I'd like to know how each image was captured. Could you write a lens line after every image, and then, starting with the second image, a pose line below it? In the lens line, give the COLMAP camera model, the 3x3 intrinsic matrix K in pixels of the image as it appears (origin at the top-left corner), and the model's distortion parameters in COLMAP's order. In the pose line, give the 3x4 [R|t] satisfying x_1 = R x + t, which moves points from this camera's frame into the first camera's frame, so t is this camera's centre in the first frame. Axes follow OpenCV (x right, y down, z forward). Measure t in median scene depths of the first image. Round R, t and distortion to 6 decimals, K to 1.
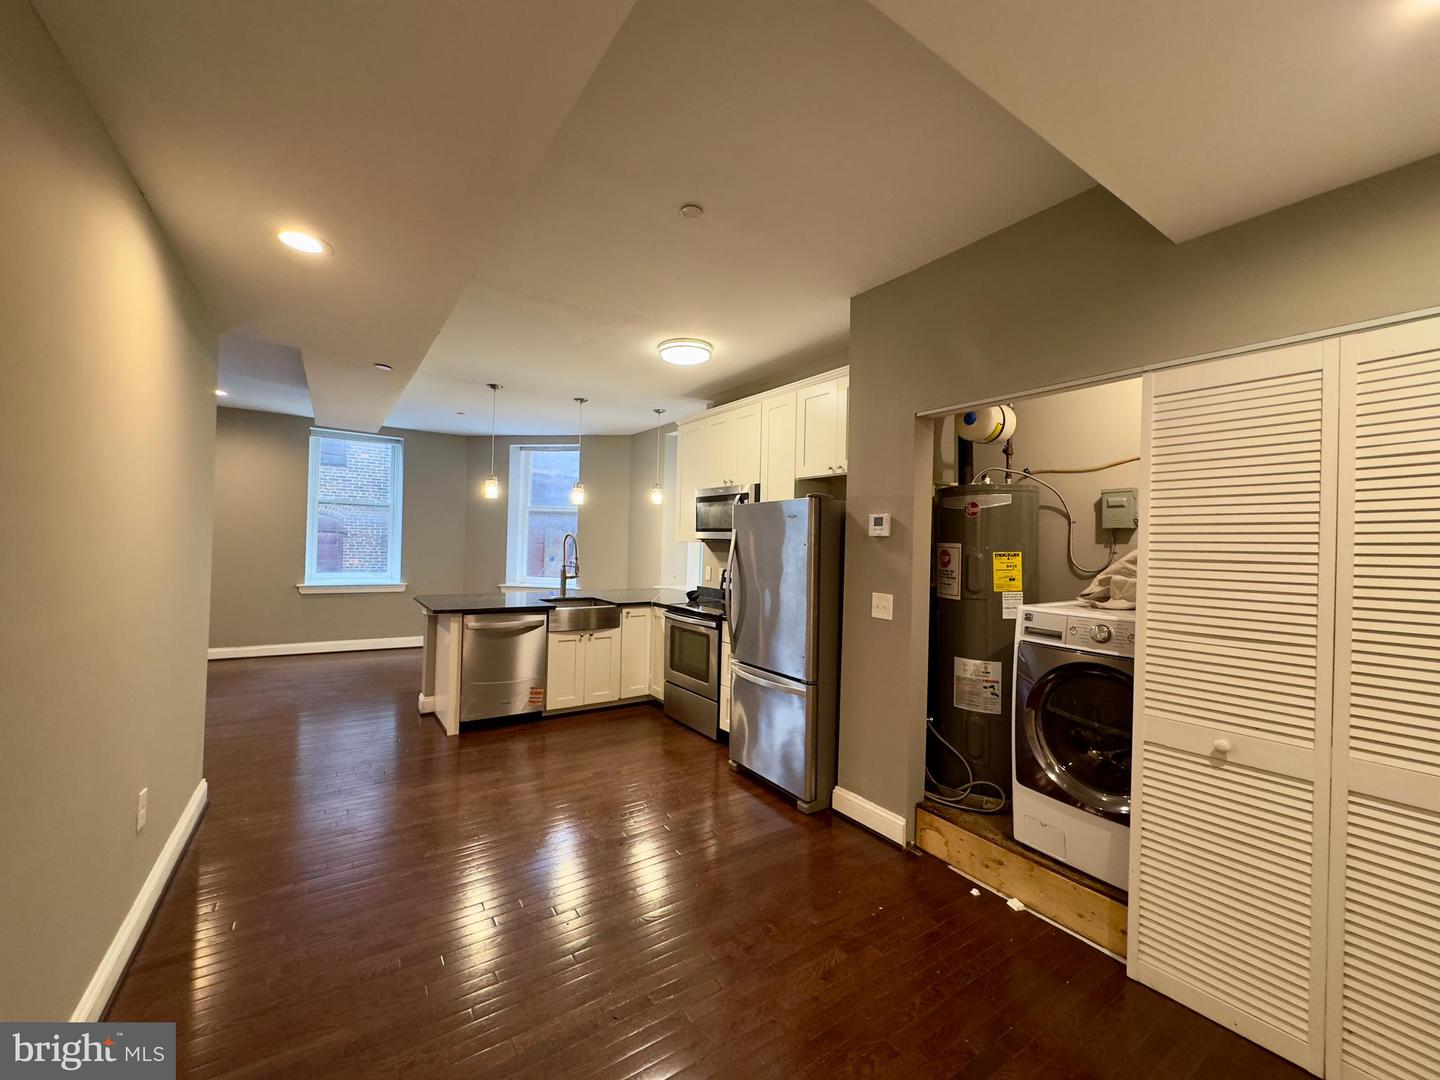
lens RADIAL K [[581.1, 0, 720.0], [0, 581.1, 540.0], [0, 0, 1]] dist [-0.003545, 0.000008]
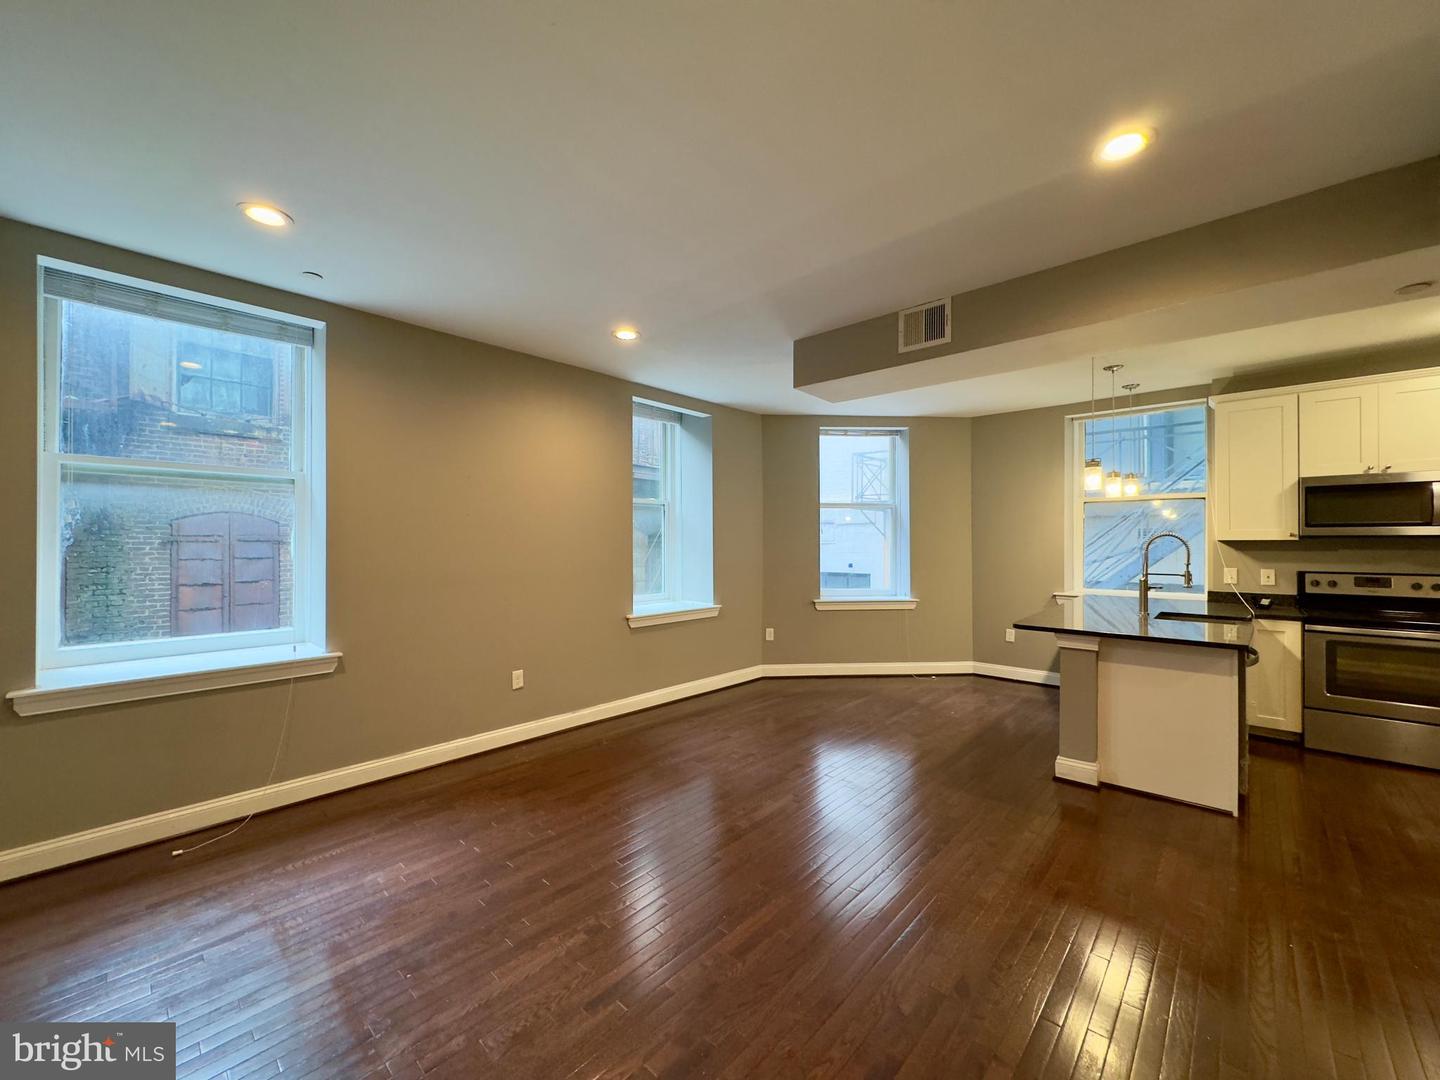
lens RADIAL K [[566.6, 0, 733.6], [0, 566.6, 539.1], [0, 0, 1]] dist [0.011957, -0.000078]
pose [[0.968491, -0.026865, 0.247594, -1.060465], [0.026657, 0.999636, 0.004194, -0.023649], [-0.247616, 0.002538, 0.968855, 0.399820]]
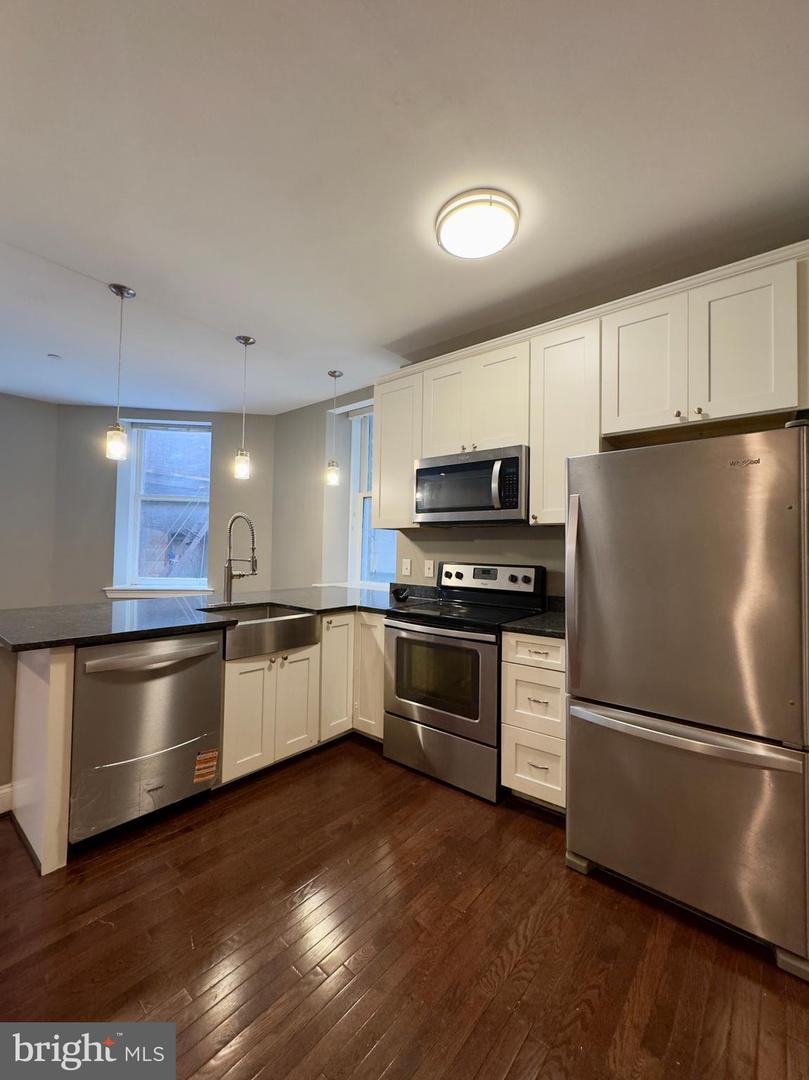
lens RADIAL K [[435.8, 0, 399.5], [0, 435.8, 541.4], [0, 0, 1]] dist [-0.003545, 0.000008]
pose [[0.961971, -0.002552, 0.273139, -0.224376], [0.004883, 0.999957, -0.007856, 0.028022], [-0.273107, 0.008891, 0.961943, 0.448542]]
